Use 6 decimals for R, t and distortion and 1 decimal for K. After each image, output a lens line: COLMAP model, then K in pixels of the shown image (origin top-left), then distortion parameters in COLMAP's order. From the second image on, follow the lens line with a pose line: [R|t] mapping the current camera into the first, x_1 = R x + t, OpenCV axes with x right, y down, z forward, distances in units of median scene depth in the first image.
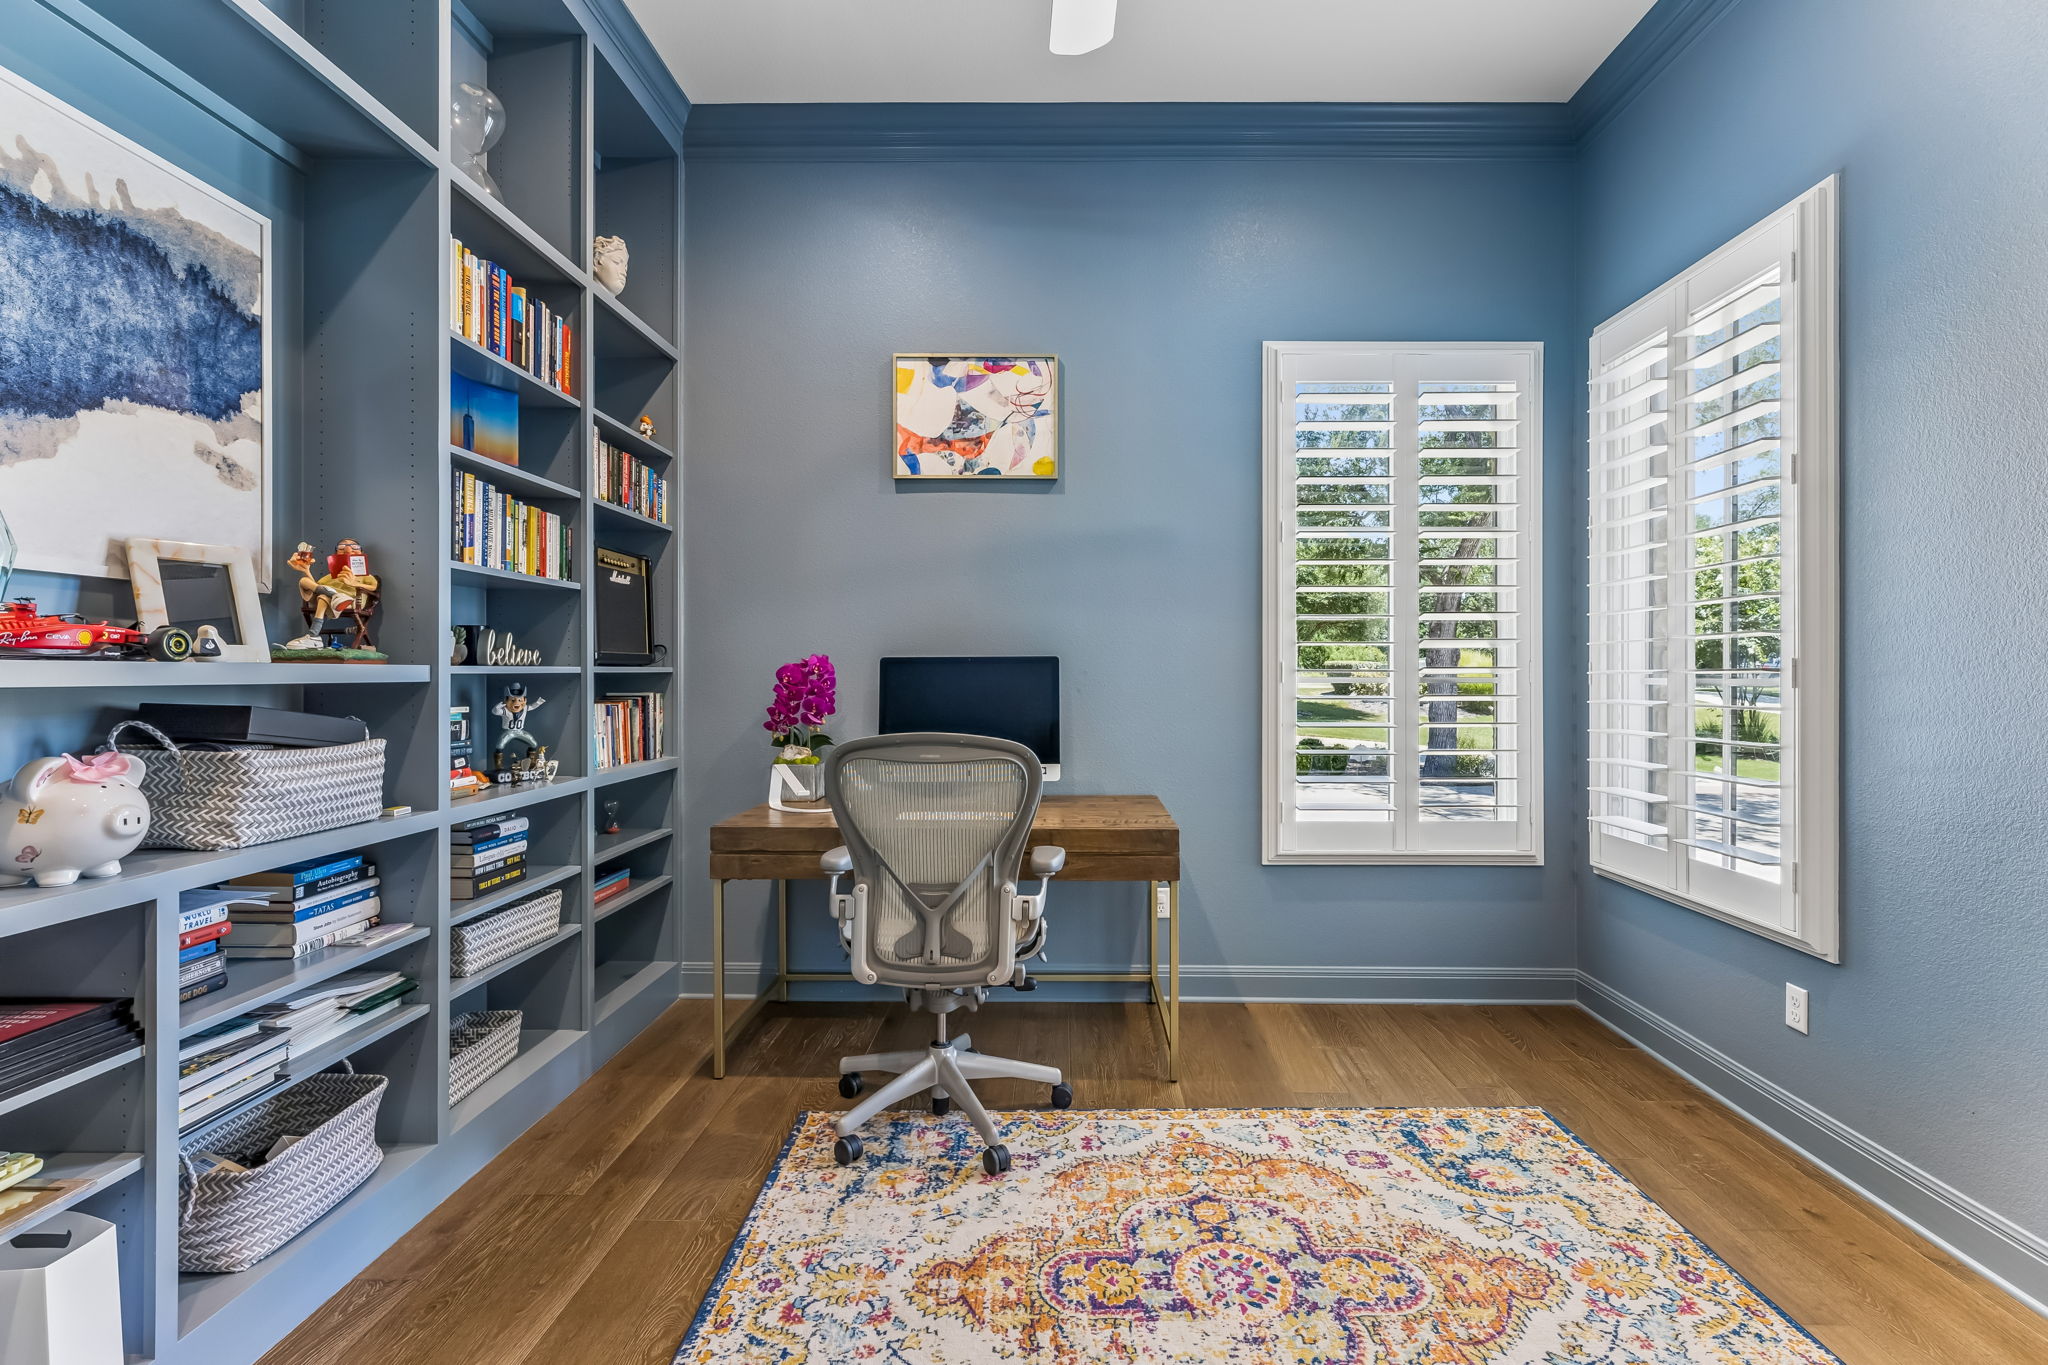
lens RADIAL K [[932.8, 0, 1027.9], [0, 932.8, 670.4], [0, 0, 1]] dist [0.007219, -0.001396]
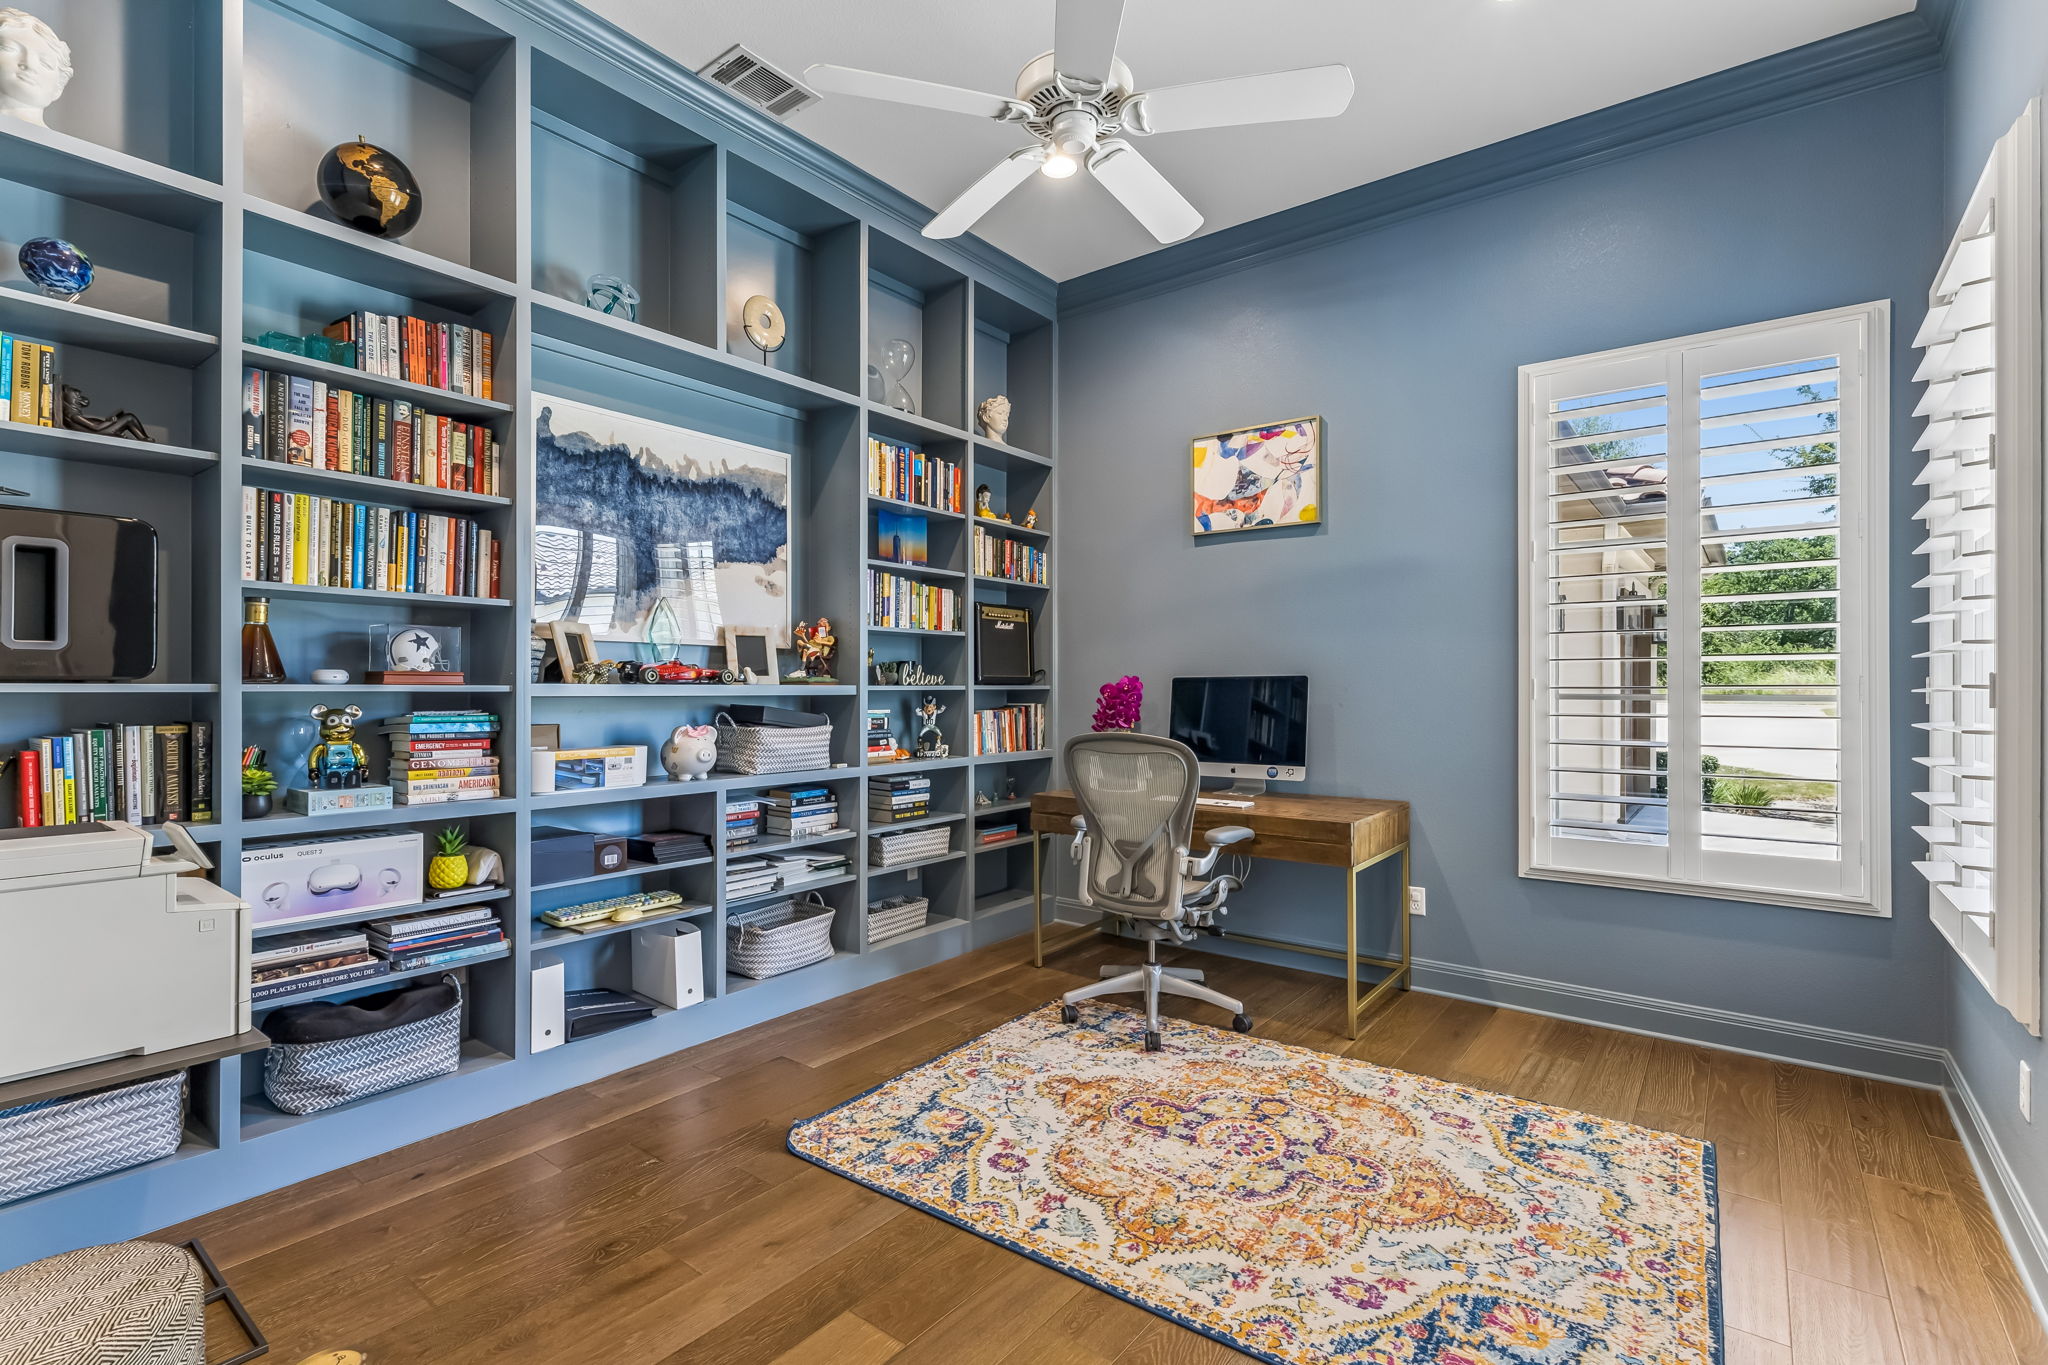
lens RADIAL K [[932.8, 0, 1025.1], [0, 932.8, 687.3], [0, 0, 1]] dist [0.007219, -0.001396]
pose [[0.800430, -0.001347, -0.599424, 0.615301], [0.001452, 0.999999, -0.000308, -0.000896], [0.599424, -0.000624, 0.800432, -0.209119]]
